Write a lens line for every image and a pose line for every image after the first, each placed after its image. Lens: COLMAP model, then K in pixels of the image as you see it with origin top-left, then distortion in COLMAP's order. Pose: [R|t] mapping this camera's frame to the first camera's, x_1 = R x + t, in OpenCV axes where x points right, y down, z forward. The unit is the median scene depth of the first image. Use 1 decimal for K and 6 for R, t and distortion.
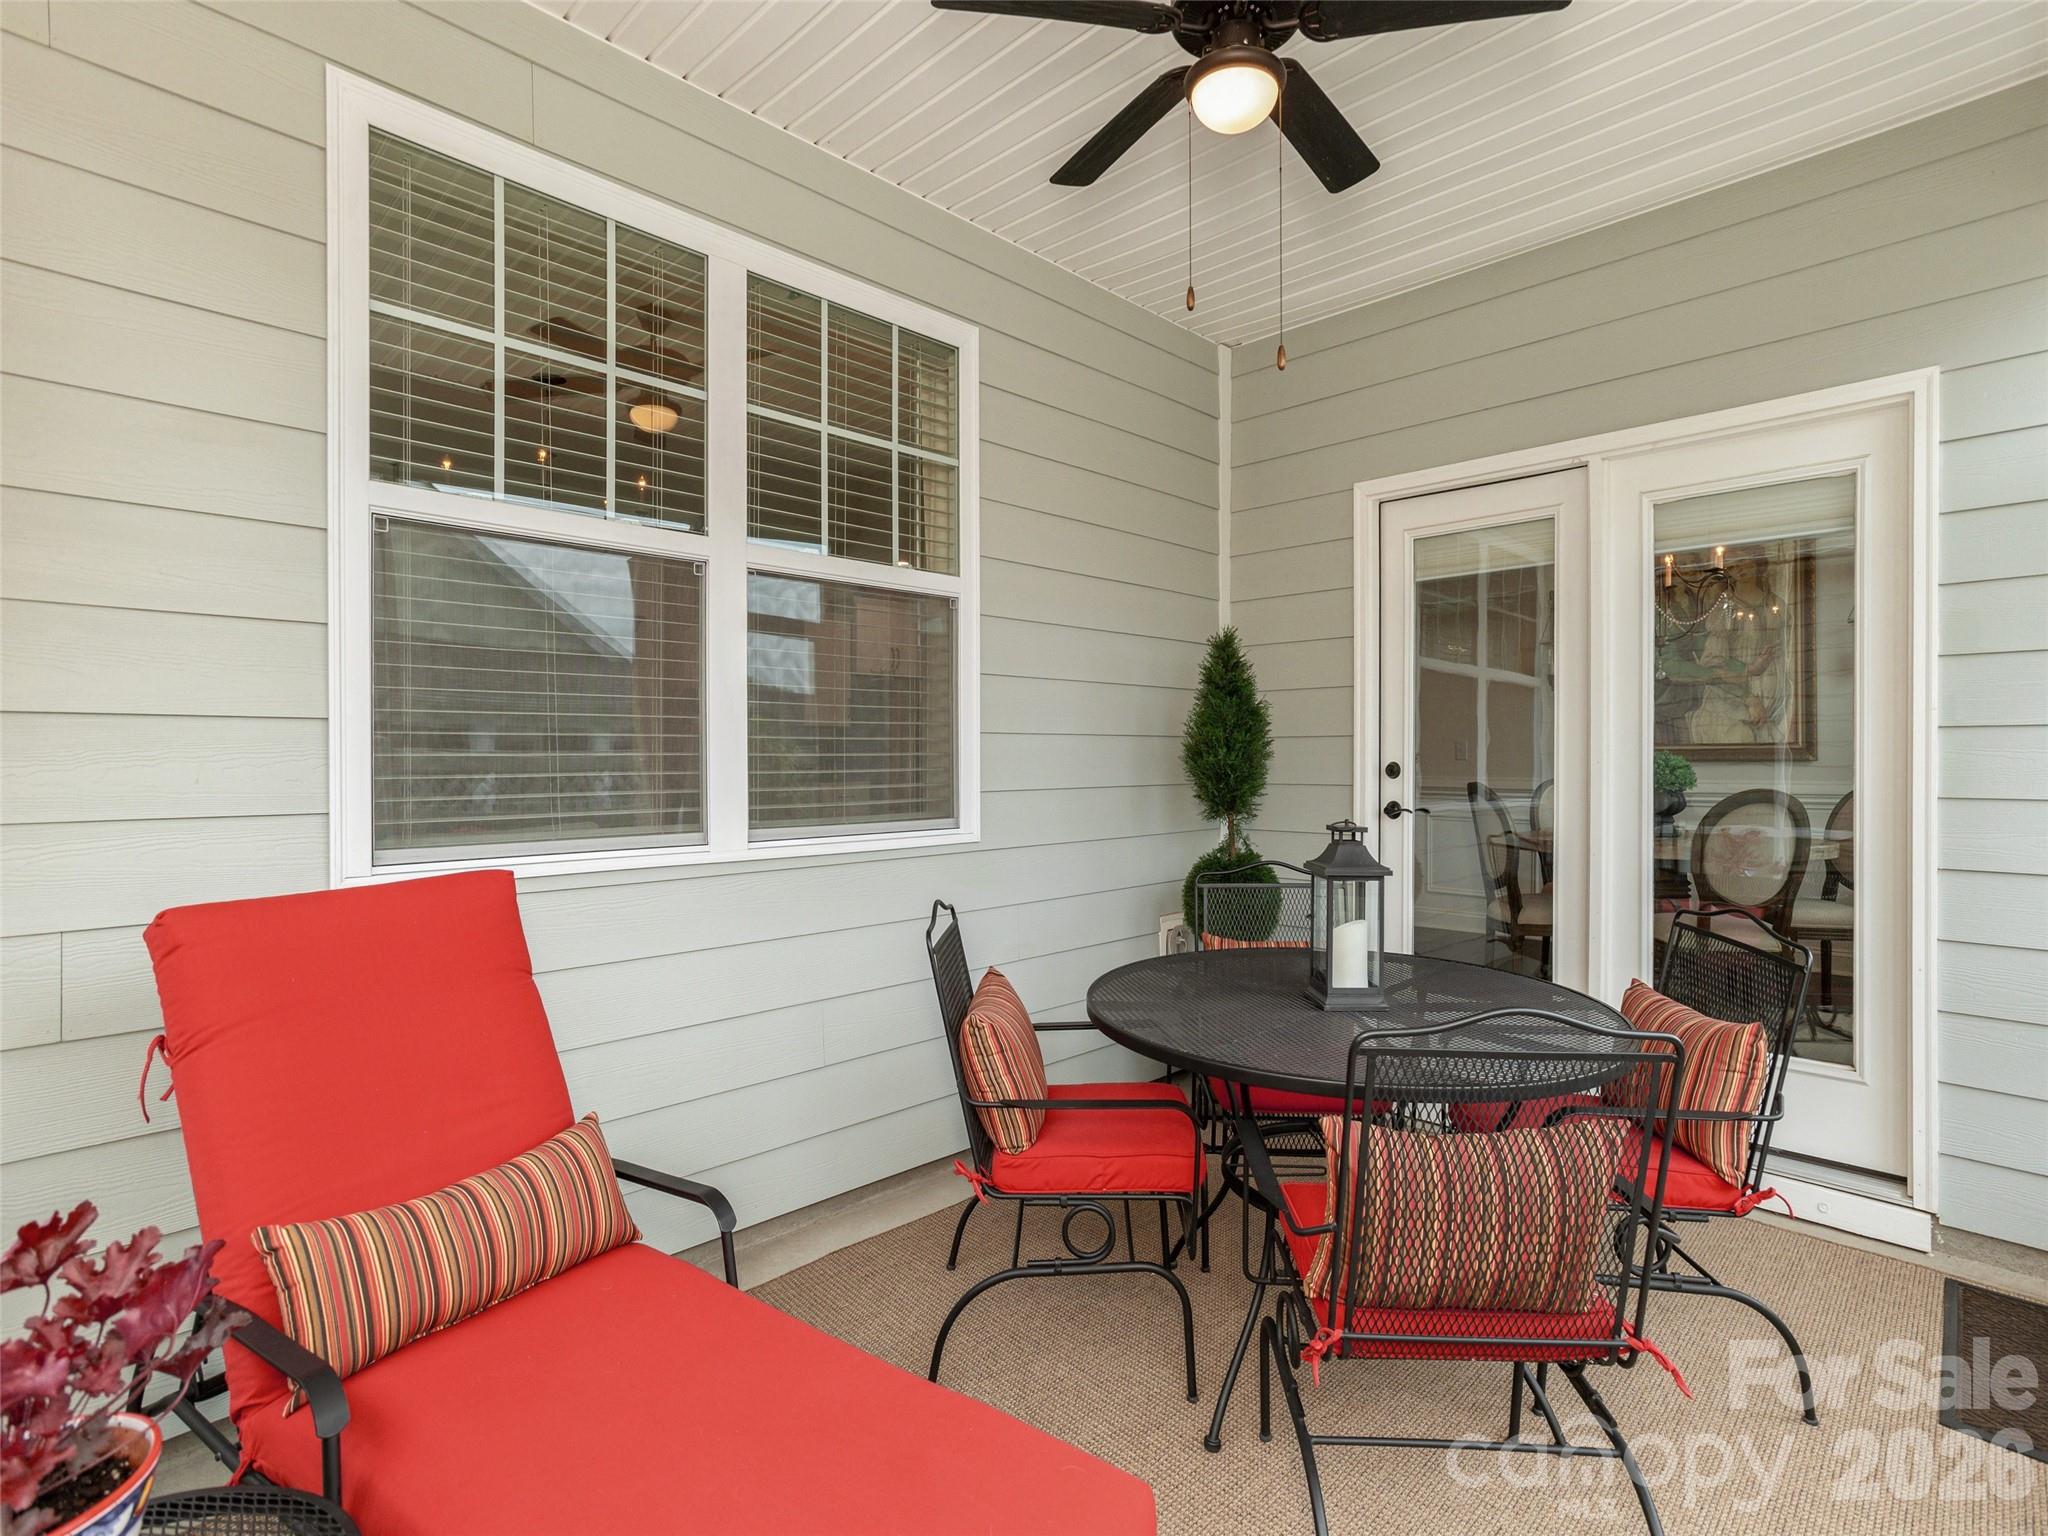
lens RADIAL K [[1027.8, 0, 1057.6], [0, 1027.8, 754.6], [0, 0, 1]] dist [-0.004733, -0.000662]
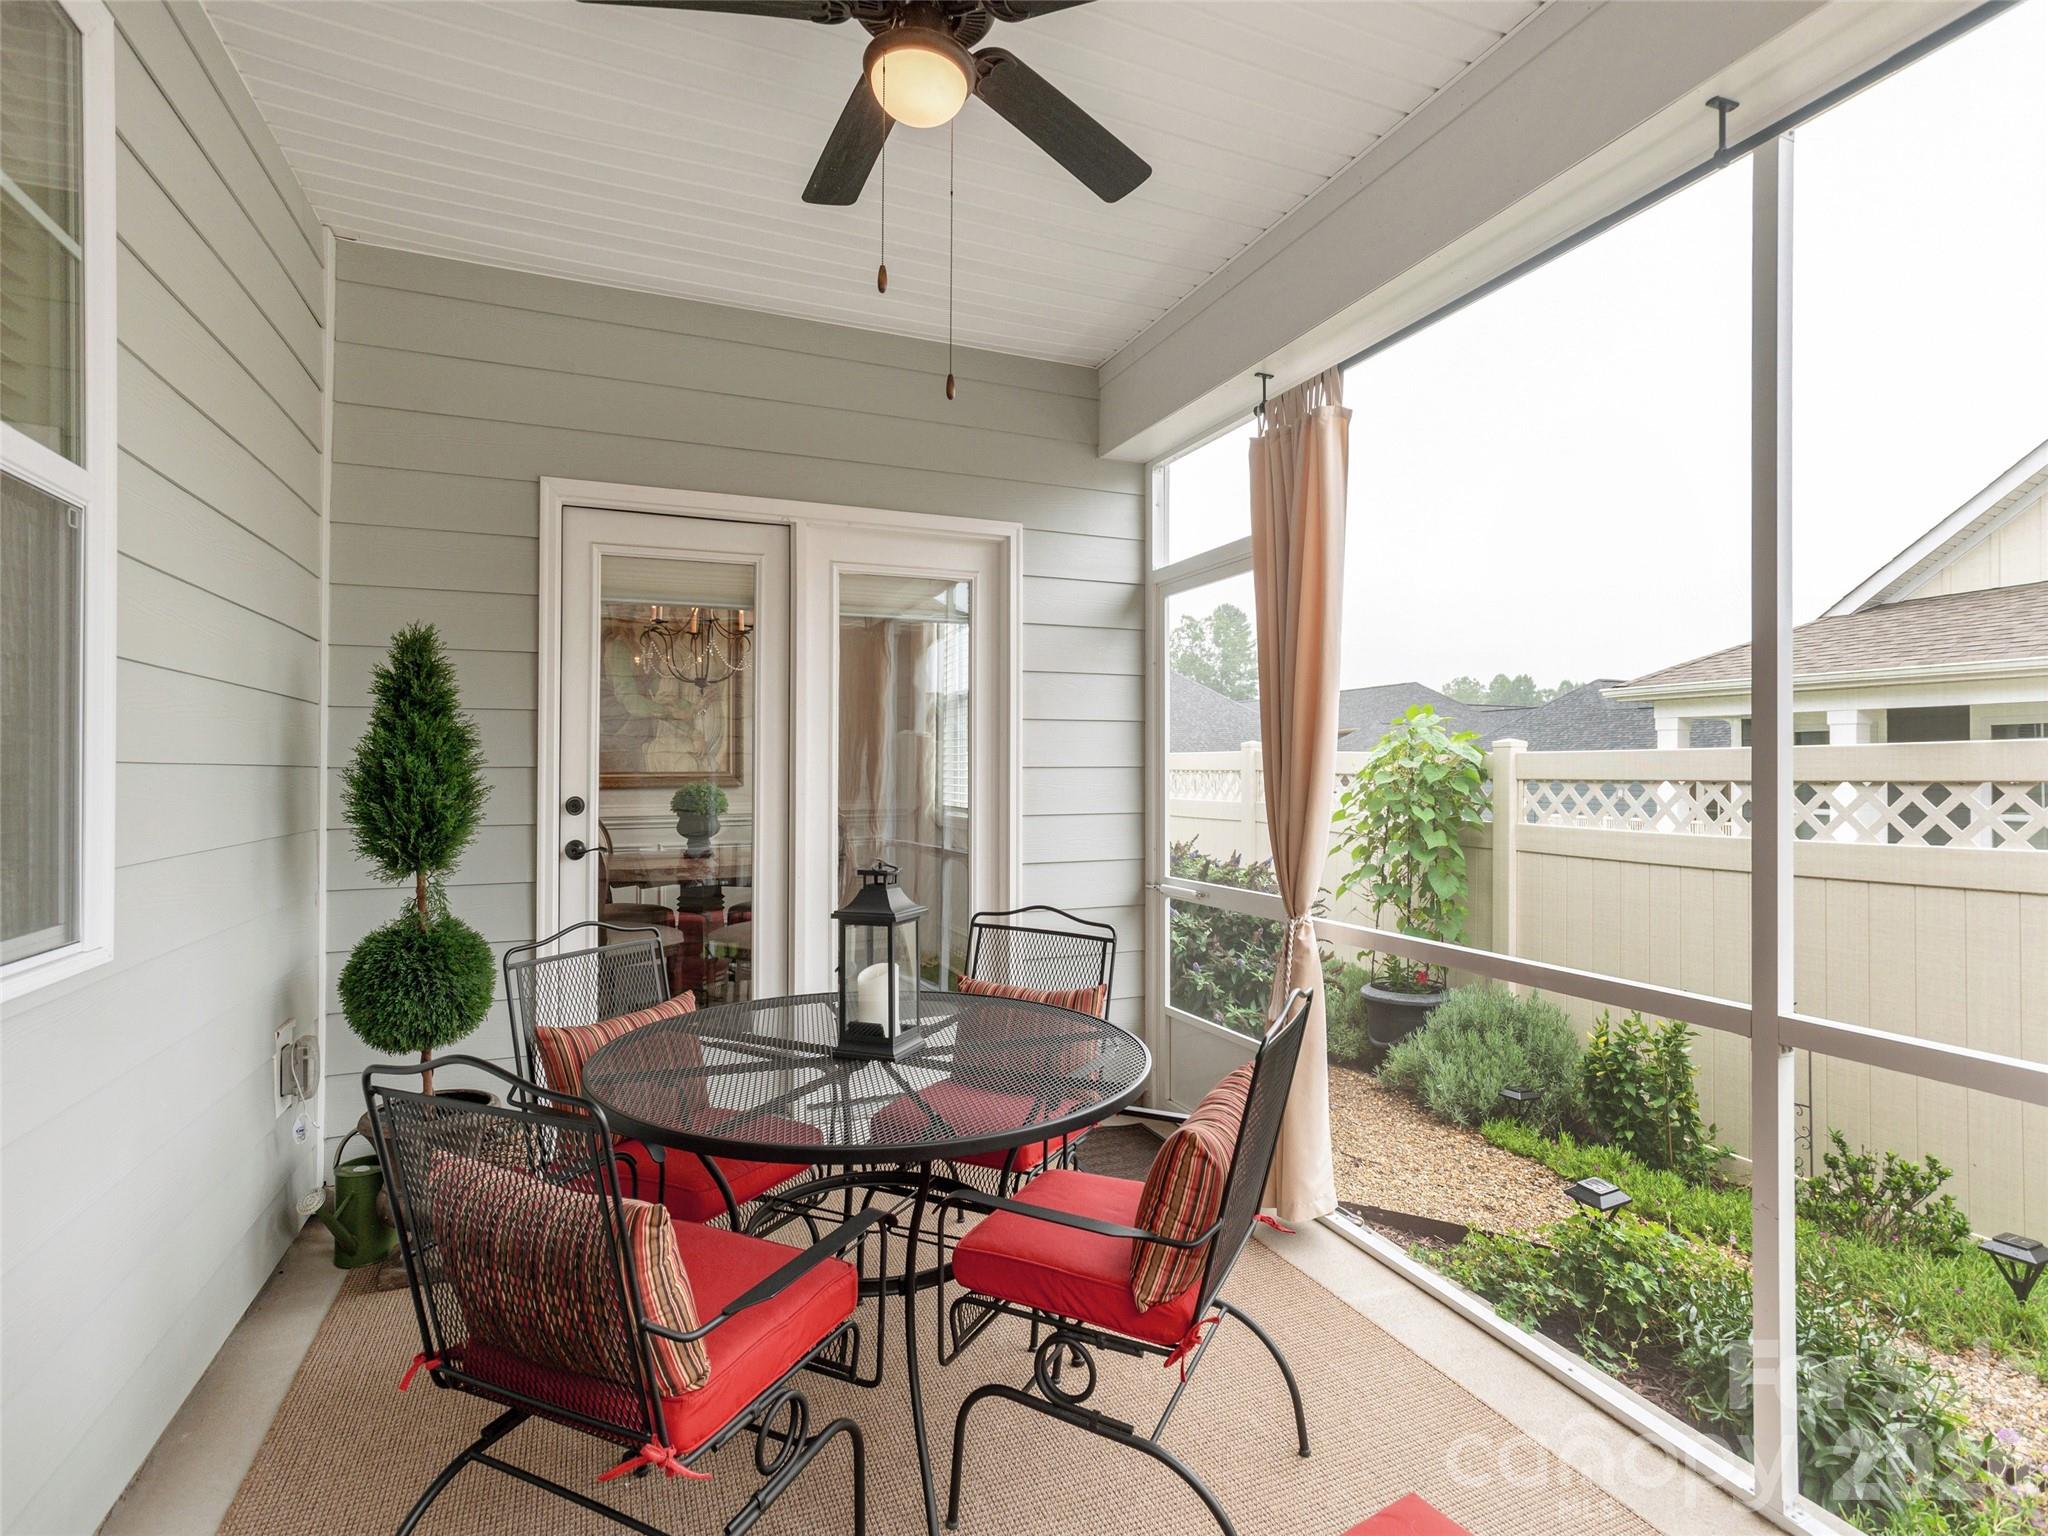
lens RADIAL K [[991.9, 0, 1024.0], [0, 991.9, 768.0], [0, 0, 1]] dist [-0.000017, 0.000069]
pose [[0.404714, 0.003909, 0.914435, -0.318127], [0.002289, 0.999983, -0.005288, -0.012981], [-0.914440, 0.004234, 0.404699, 0.297071]]
